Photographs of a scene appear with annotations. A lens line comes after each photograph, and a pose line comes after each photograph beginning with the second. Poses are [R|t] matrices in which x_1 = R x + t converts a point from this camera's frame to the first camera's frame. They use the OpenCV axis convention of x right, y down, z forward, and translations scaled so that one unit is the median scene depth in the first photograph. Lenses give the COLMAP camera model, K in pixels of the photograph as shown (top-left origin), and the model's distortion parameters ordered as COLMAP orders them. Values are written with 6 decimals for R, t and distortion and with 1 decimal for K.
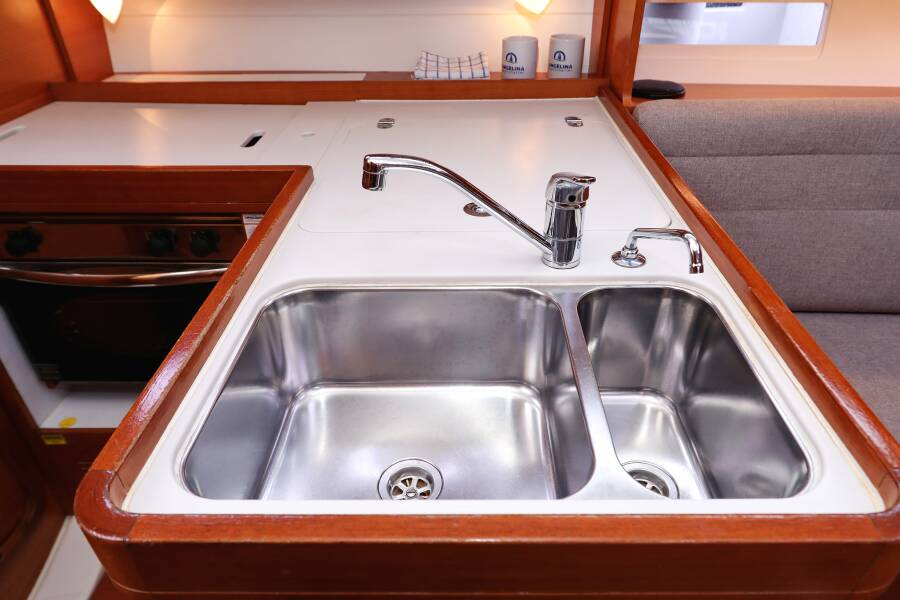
lens RADIAL K [[584.1, 0, 450.0], [0, 584.1, 300.0], [0, 0, 1]] dist [0.000598, -0.004150]
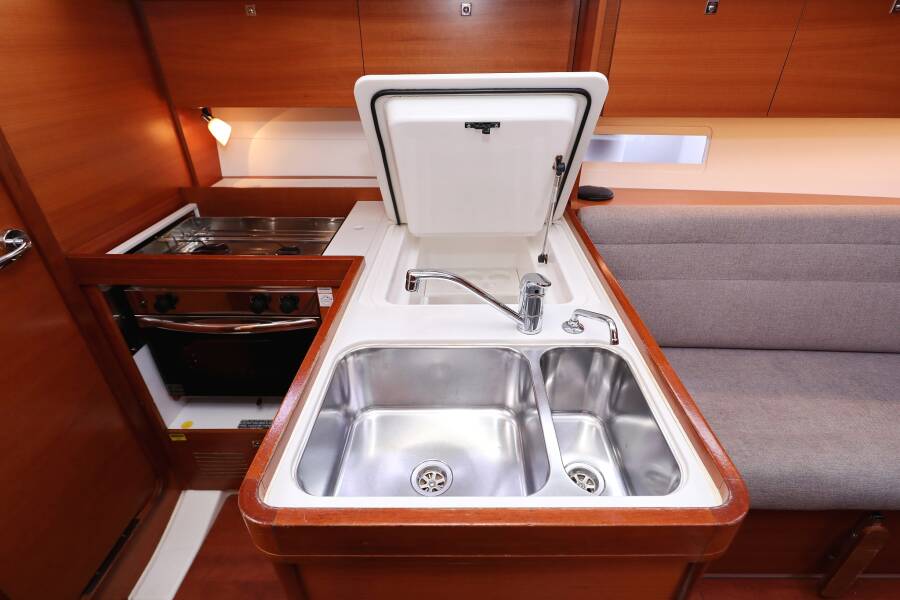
lens RADIAL K [[425.9, 0, 457.4], [0, 425.9, 300.6], [0, 0, 1]] dist [0.000275, 0.000330]
pose [[0.999731, 0.010780, 0.020558, -0.025128], [-0.009757, 0.998741, -0.049205, -0.084328], [-0.021062, 0.048991, 0.998577, -0.127449]]
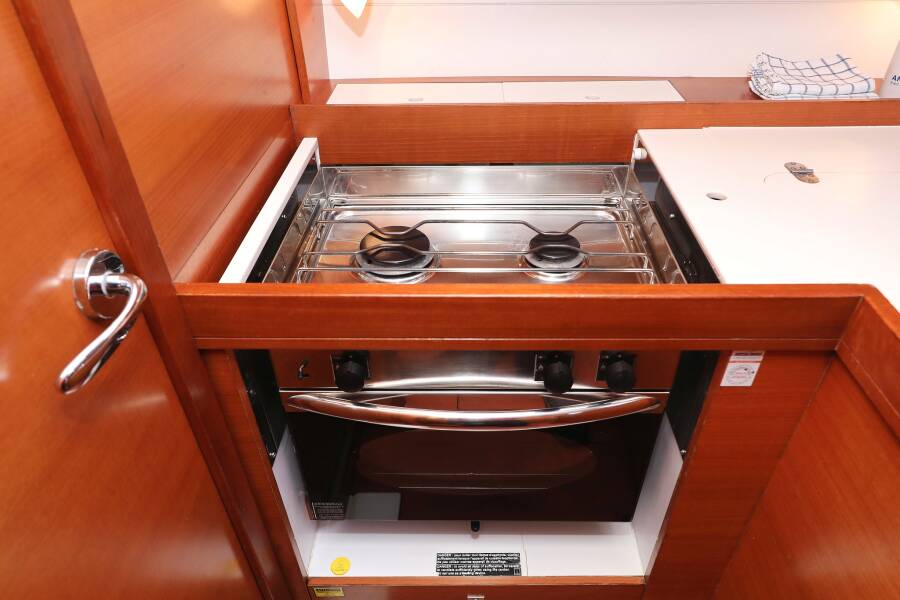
lens RADIAL K [[584.1, 0, 450.0], [0, 584.1, 300.0], [0, 0, 1]] dist [0.000598, -0.004150]
pose [[0.999949, -0.000656, 0.010091, -0.870311], [0.000022, 0.998035, 0.062659, -0.316823], [-0.010113, -0.062656, 0.997984, 0.426437]]
